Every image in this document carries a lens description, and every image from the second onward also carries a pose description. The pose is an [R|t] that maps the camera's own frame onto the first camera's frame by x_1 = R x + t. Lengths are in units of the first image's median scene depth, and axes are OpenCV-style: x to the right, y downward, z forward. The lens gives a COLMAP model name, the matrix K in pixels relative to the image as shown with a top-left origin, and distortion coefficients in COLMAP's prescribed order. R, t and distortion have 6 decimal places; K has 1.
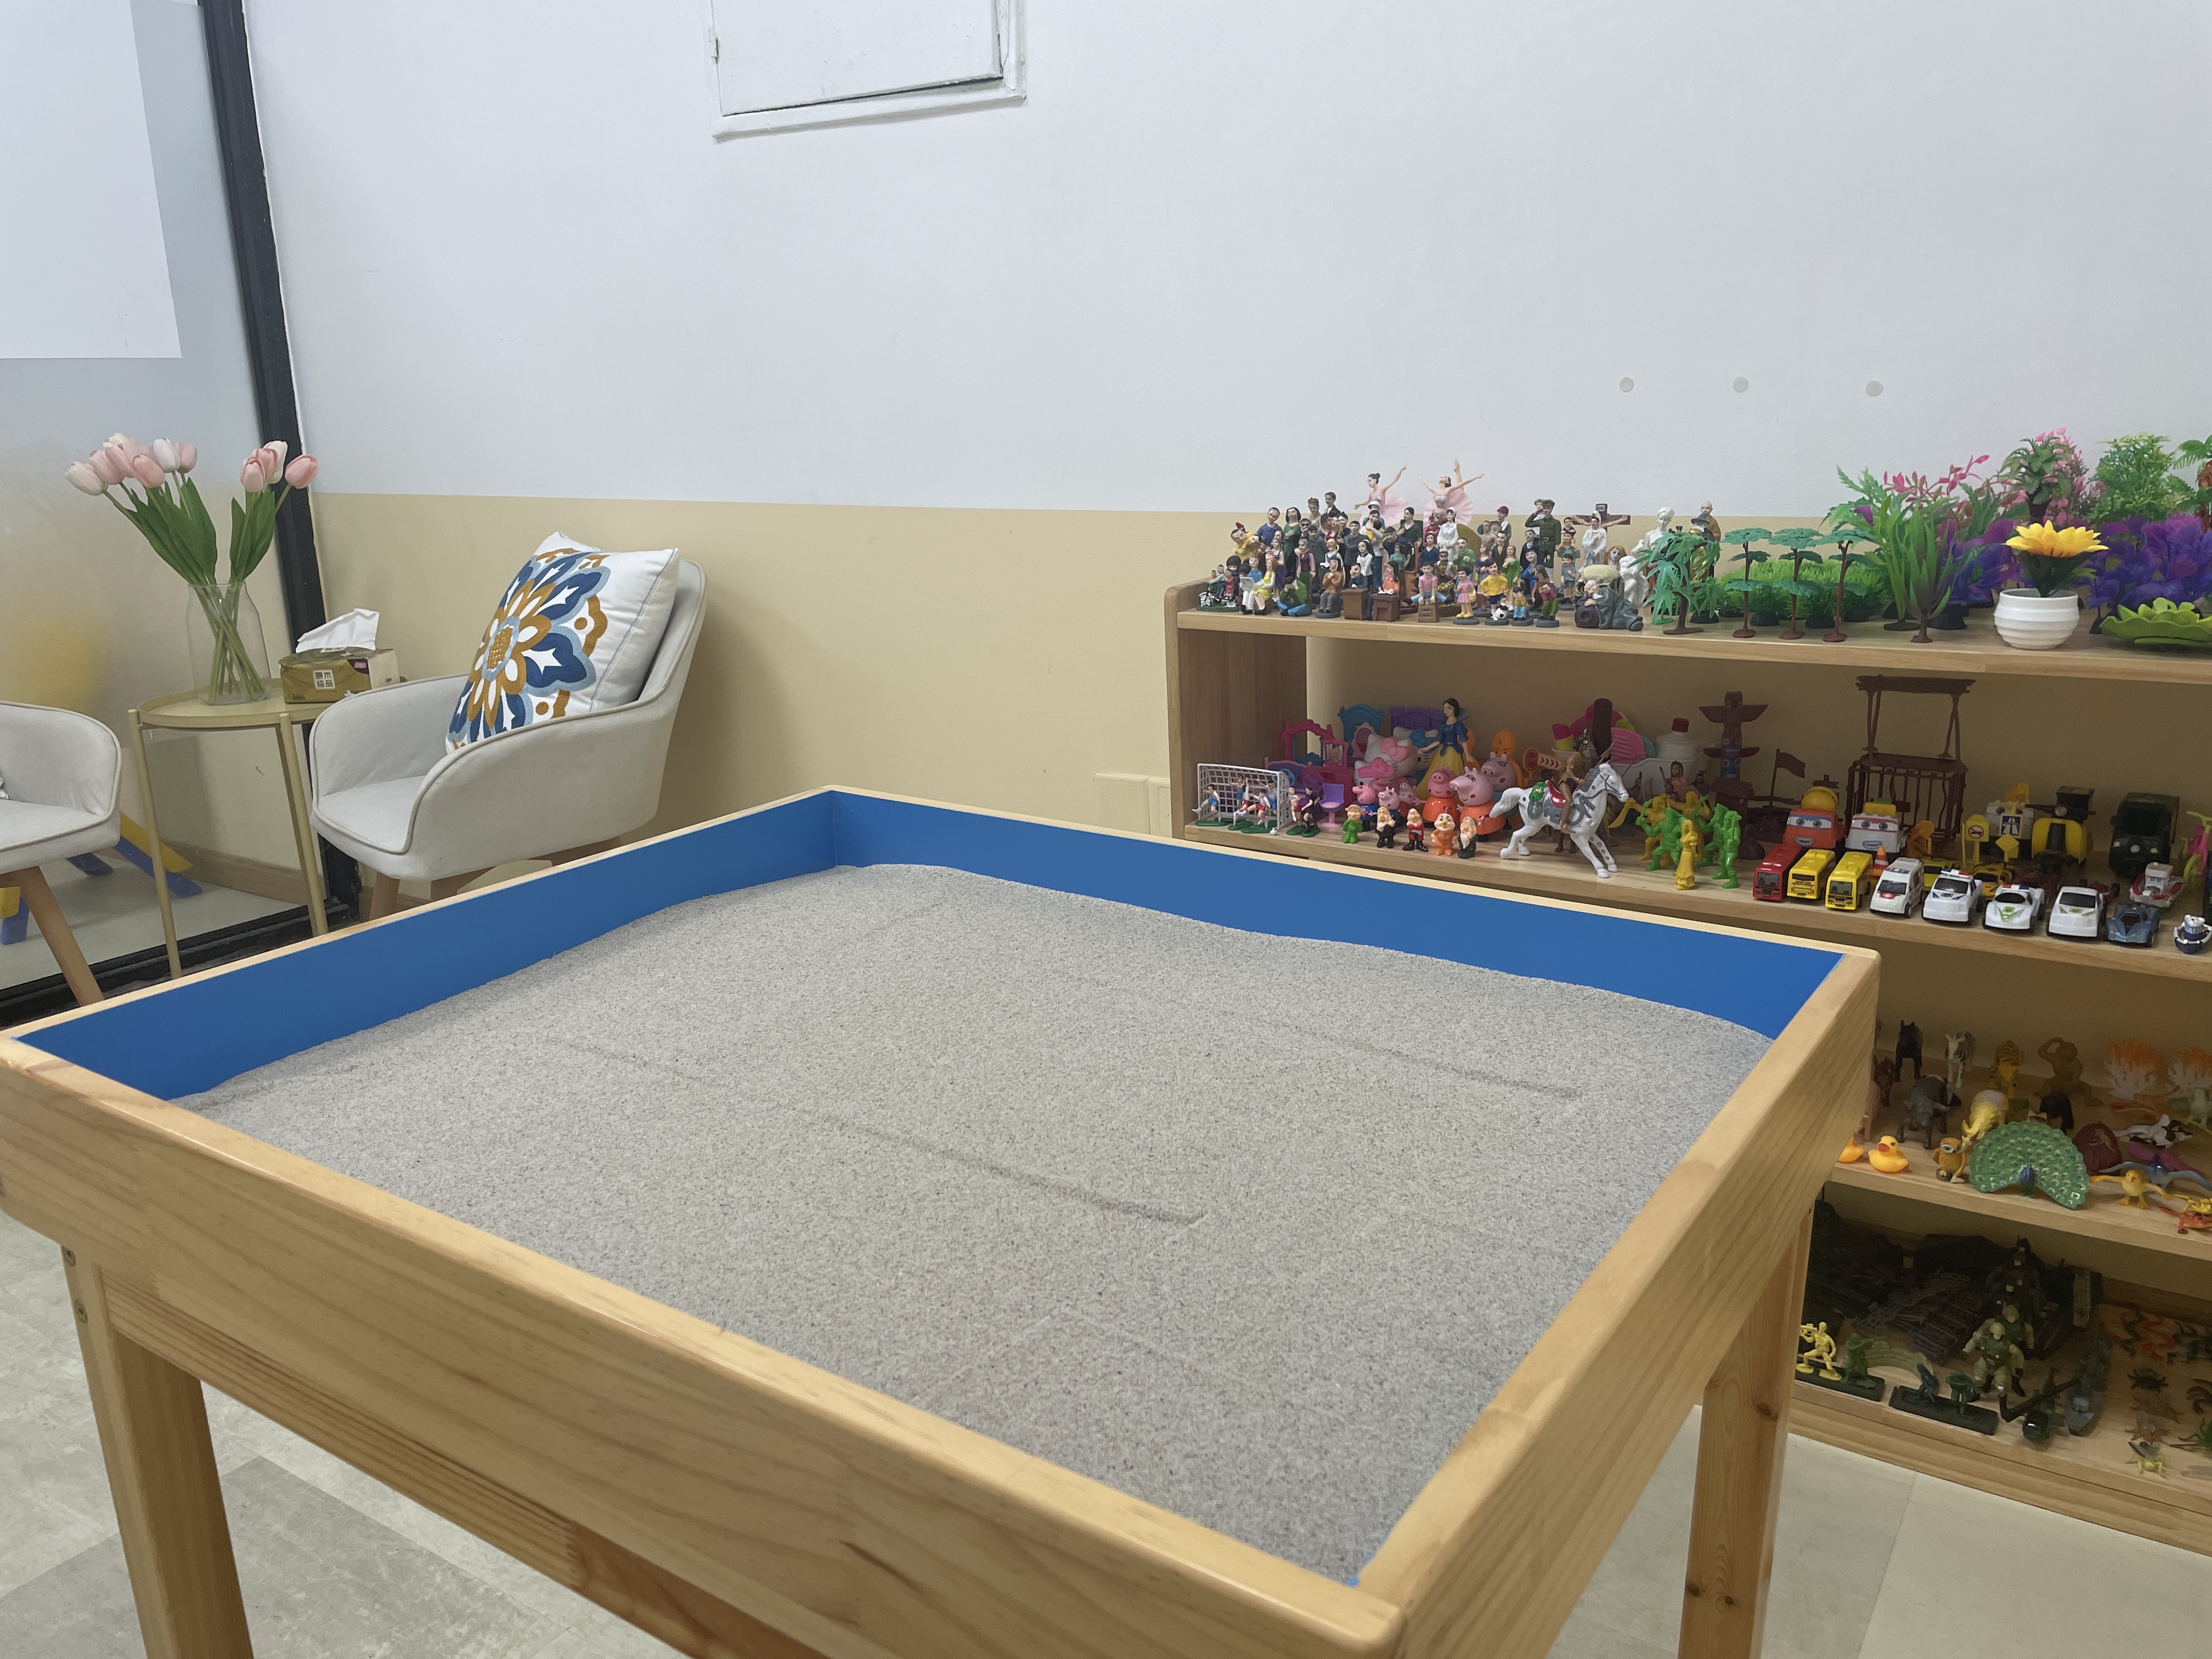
lens RADIAL K [[1662.4, 0, 1110.5], [0, 1662.4, 821.2], [0, 0, 1]] dist [0.010257, -0.000496]
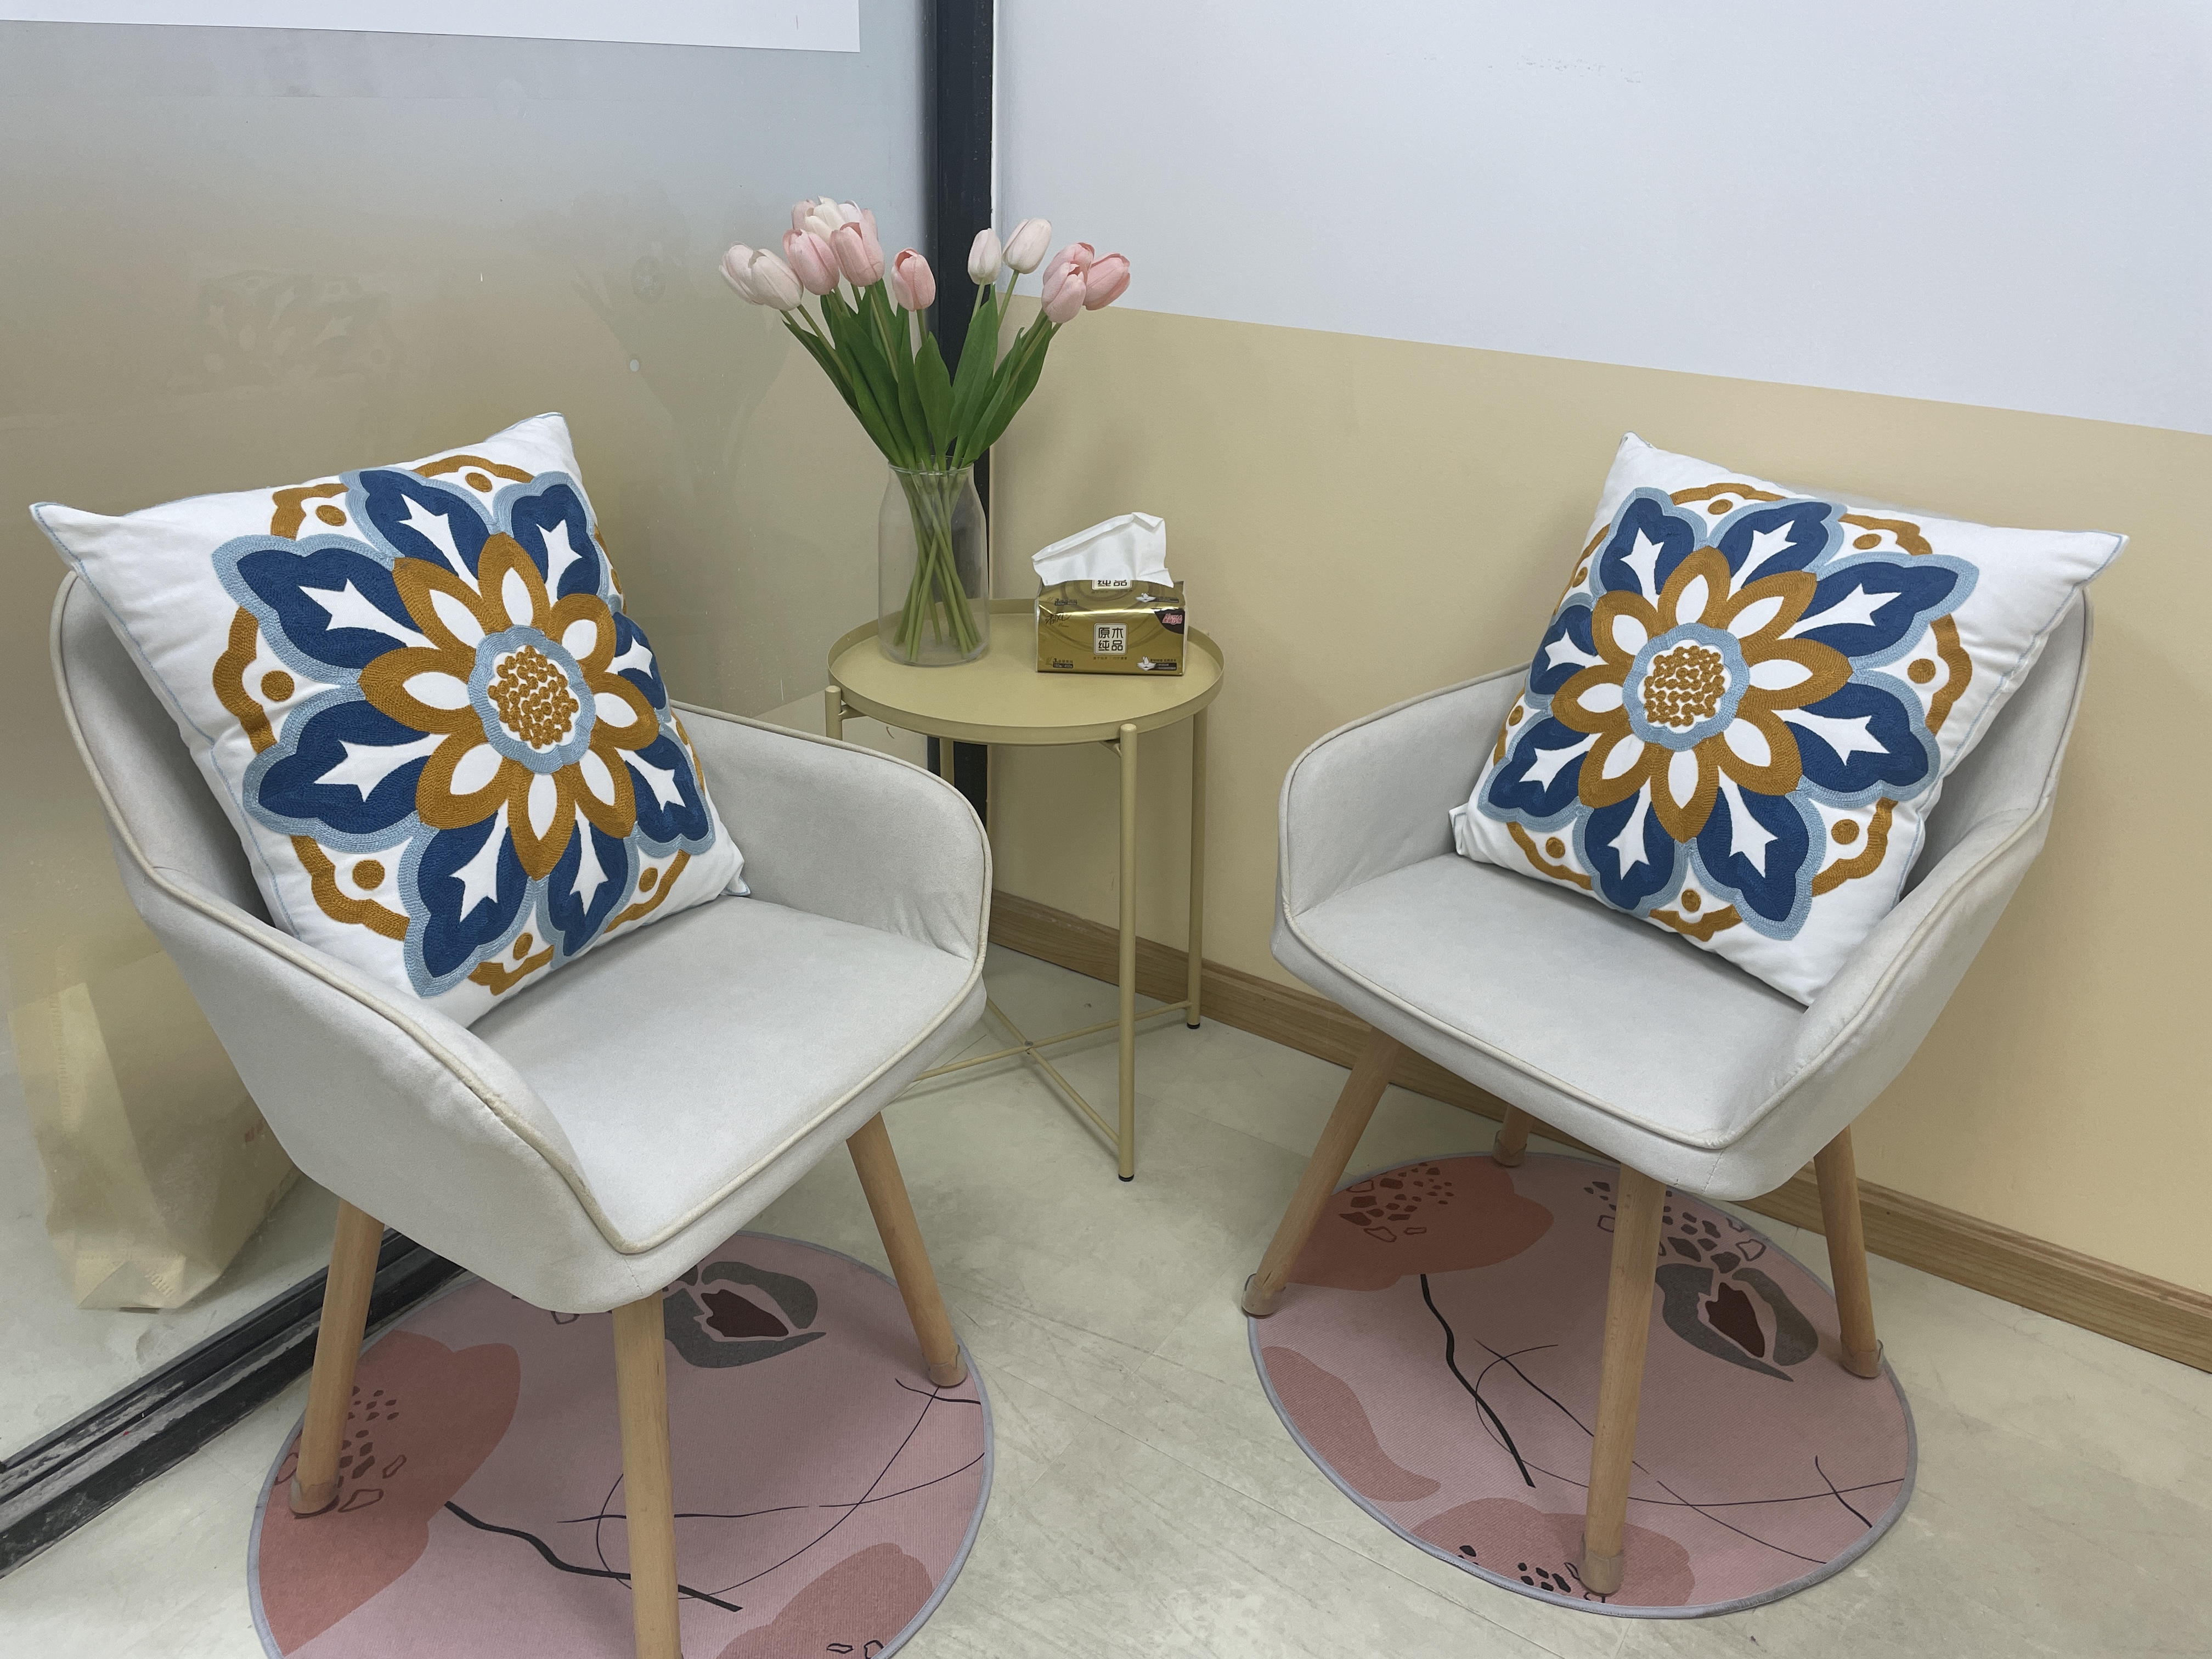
lens RADIAL K [[1662.4, 0, 1100.4], [0, 1662.4, 841.1], [0, 0, 1]] dist [0.010257, -0.000496]
pose [[0.998784, 0.047970, -0.011332, -0.567977], [-0.045189, 0.982959, 0.178182, -0.147622], [0.019687, -0.177453, 0.983932, 0.464498]]
